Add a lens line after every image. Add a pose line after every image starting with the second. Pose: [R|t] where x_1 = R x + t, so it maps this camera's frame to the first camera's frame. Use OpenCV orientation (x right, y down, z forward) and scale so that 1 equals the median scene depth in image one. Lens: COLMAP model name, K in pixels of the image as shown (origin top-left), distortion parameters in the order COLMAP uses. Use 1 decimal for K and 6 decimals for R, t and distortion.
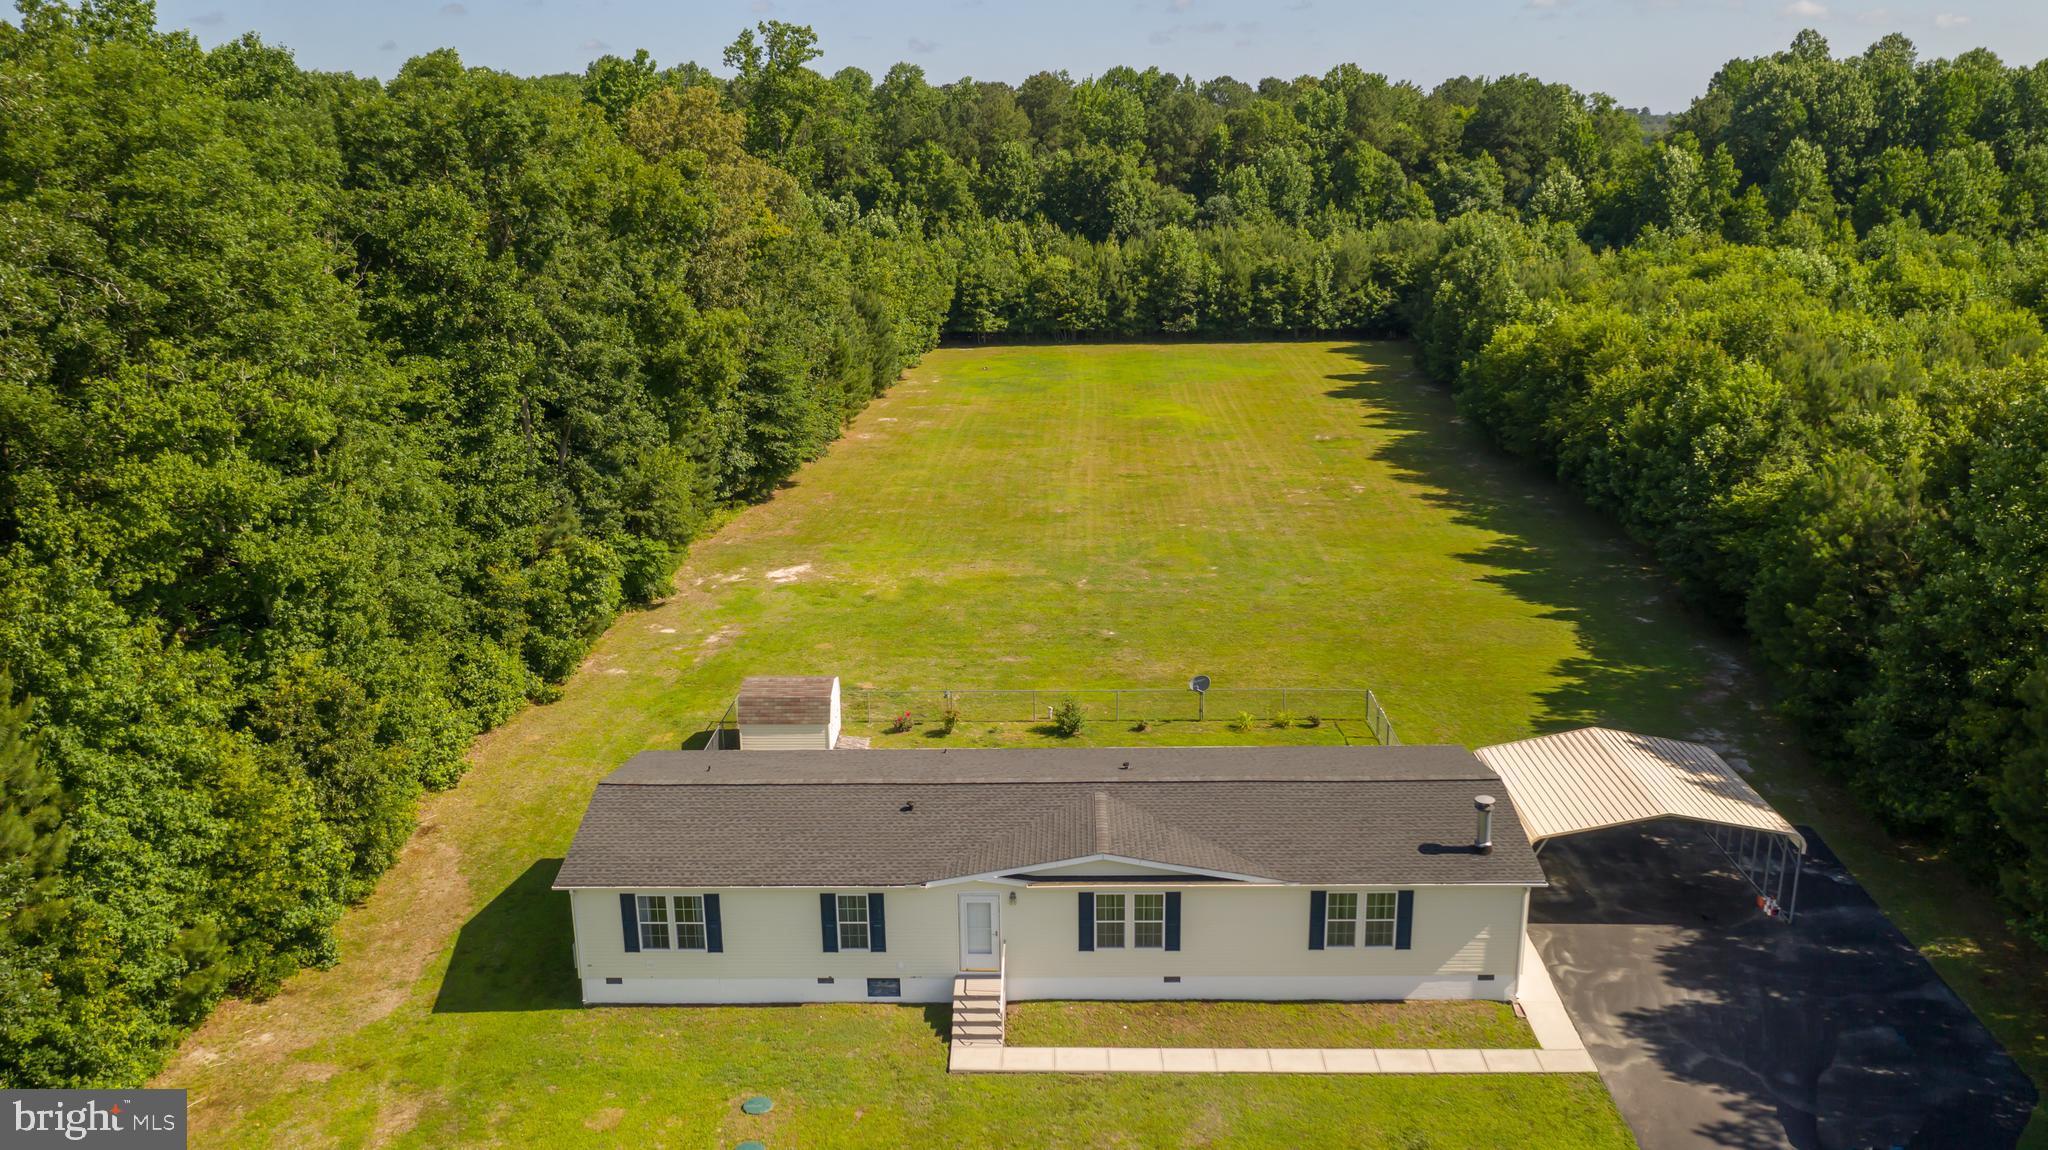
lens RADIAL K [[1612.7, 0, 1029.3], [0, 1612.7, 599.9], [0, 0, 1]] dist [-0.006015, -0.000847]
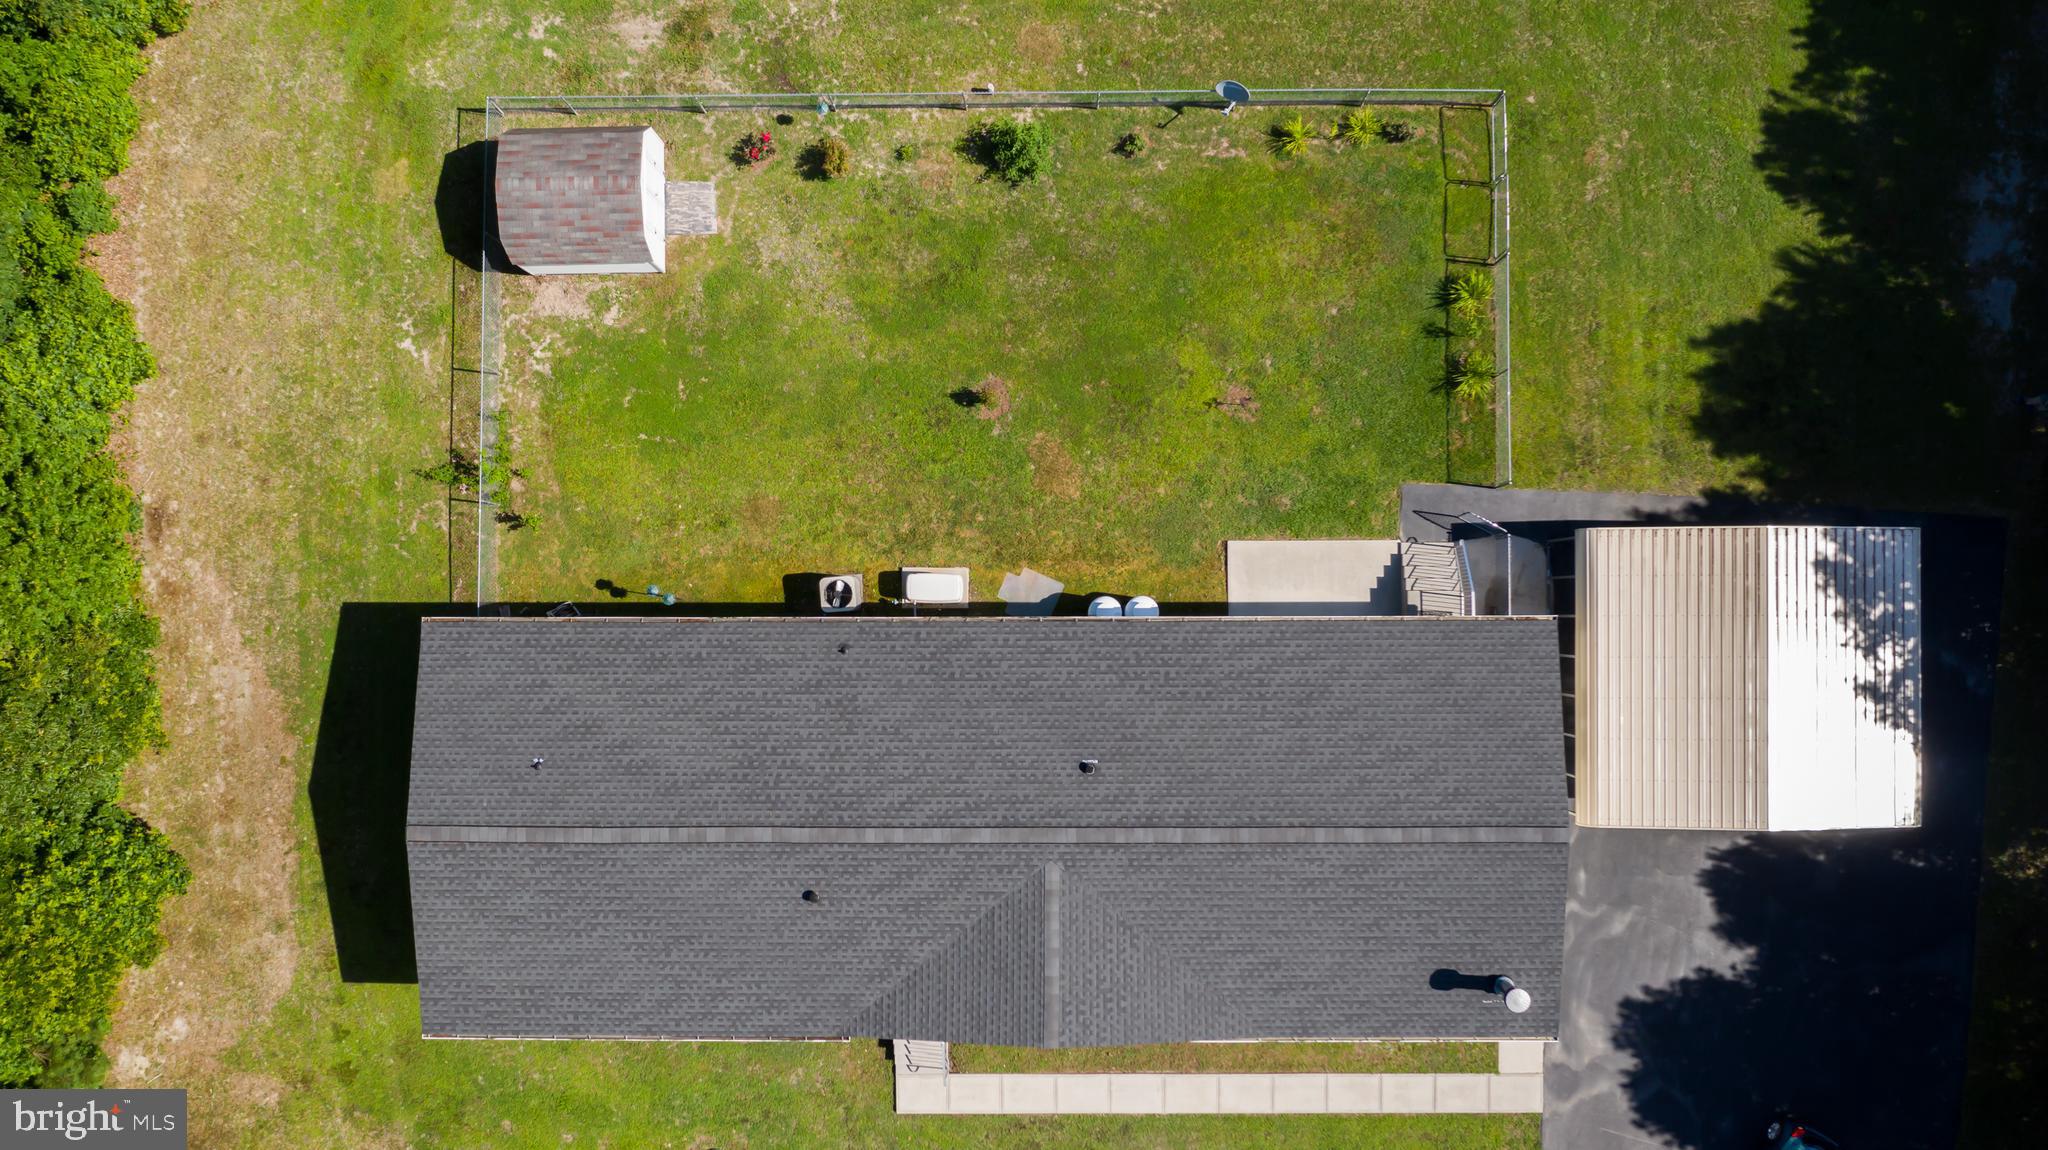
lens RADIAL K [[1531.3, 0, 1024.0], [0, 1531.3, 575.0], [0, 0, 1]] dist [-0.003795, -0.000270]
pose [[0.999750, -0.021672, -0.005584, 0.026827], [0.011670, 0.291929, 0.956369, -0.450864], [-0.019096, -0.956194, 0.292109, 0.656089]]
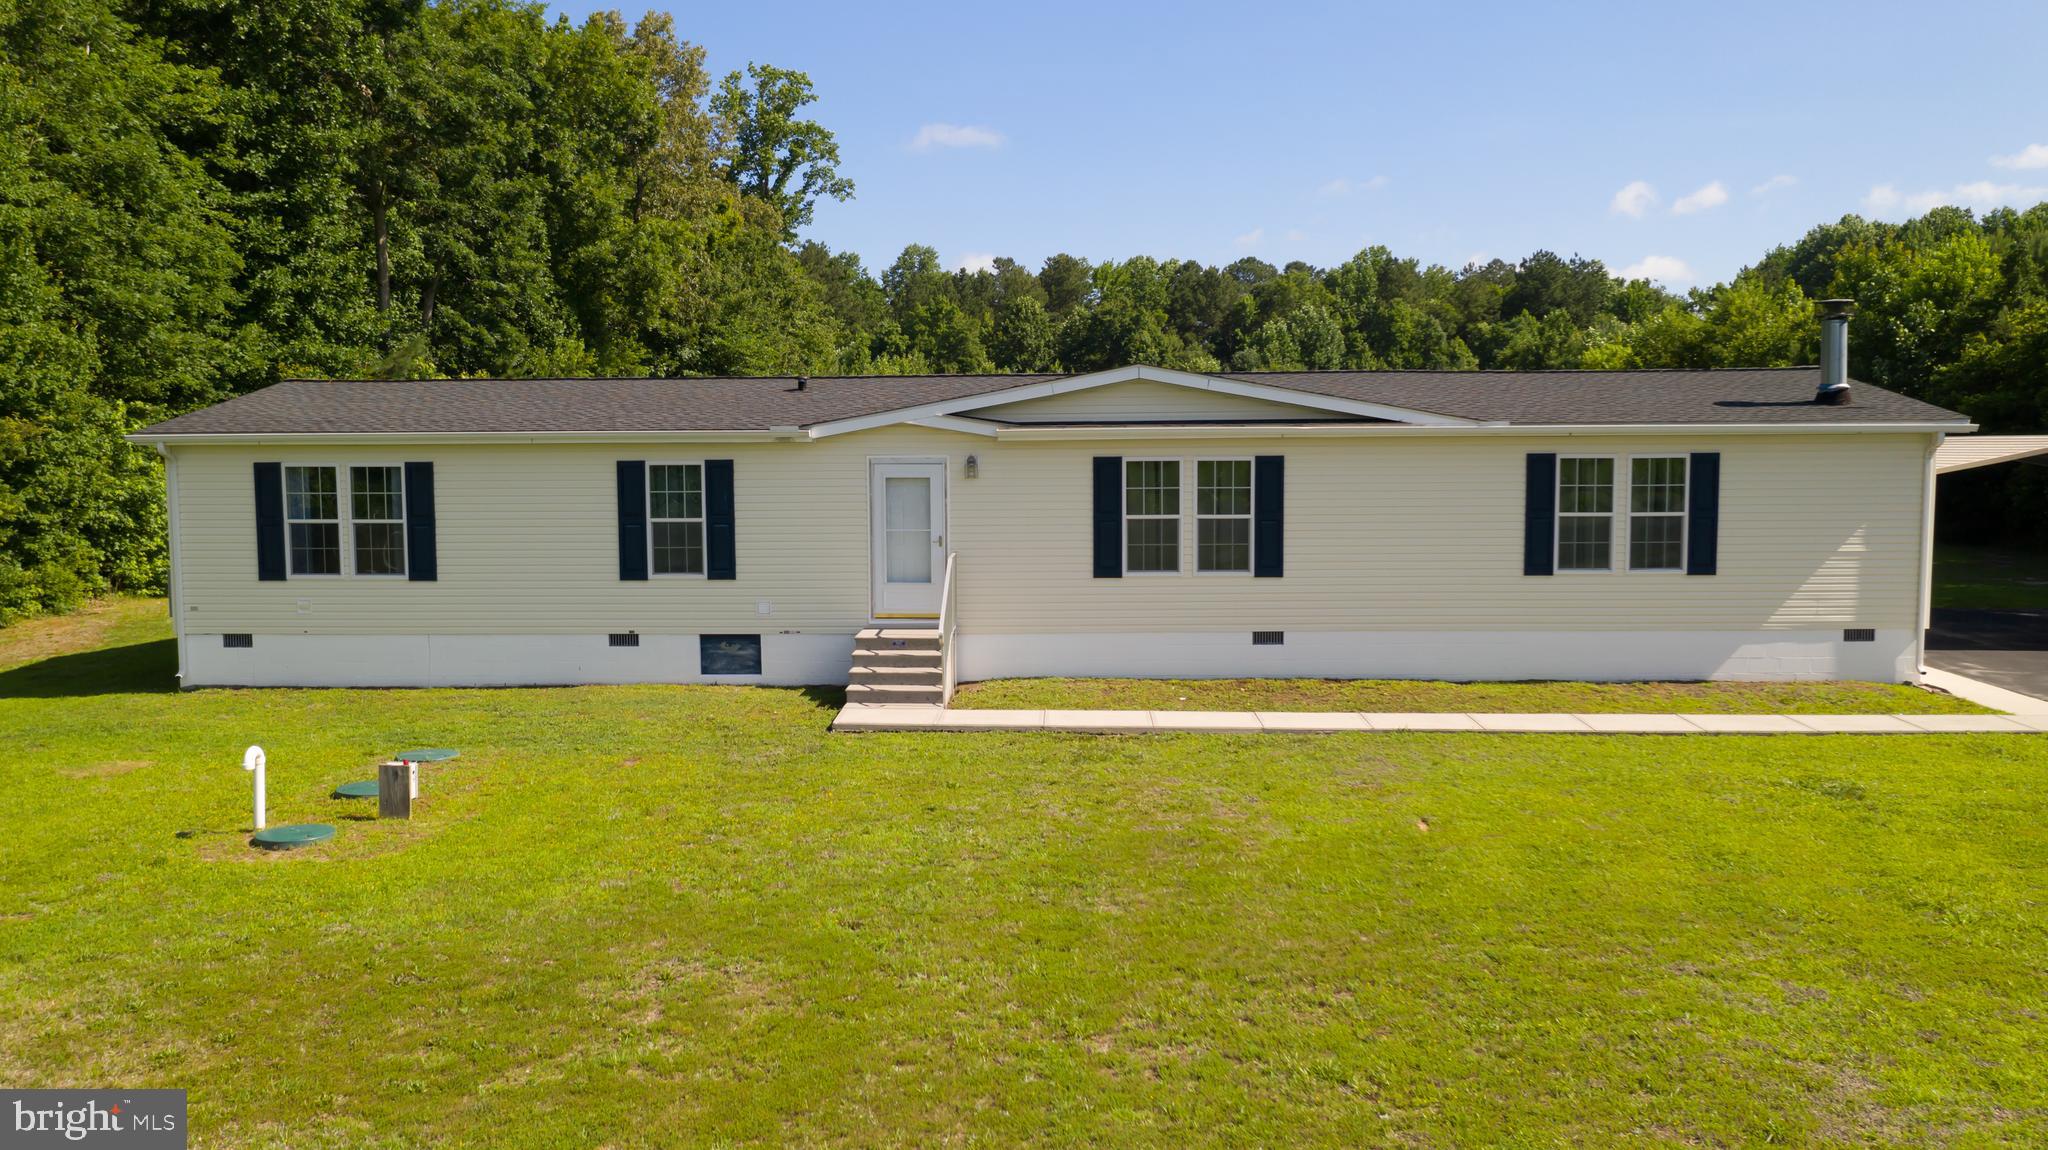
lens RADIAL K [[1624.4, 0, 1024.0], [0, 1624.4, 575.0], [0, 0, 1]] dist [-0.012171, -0.005354]
pose [[0.999855, 0.007036, -0.015479, 0.011107], [-0.009970, 0.980042, -0.198541, 0.226507], [0.013774, 0.198667, 0.979970, 0.328050]]
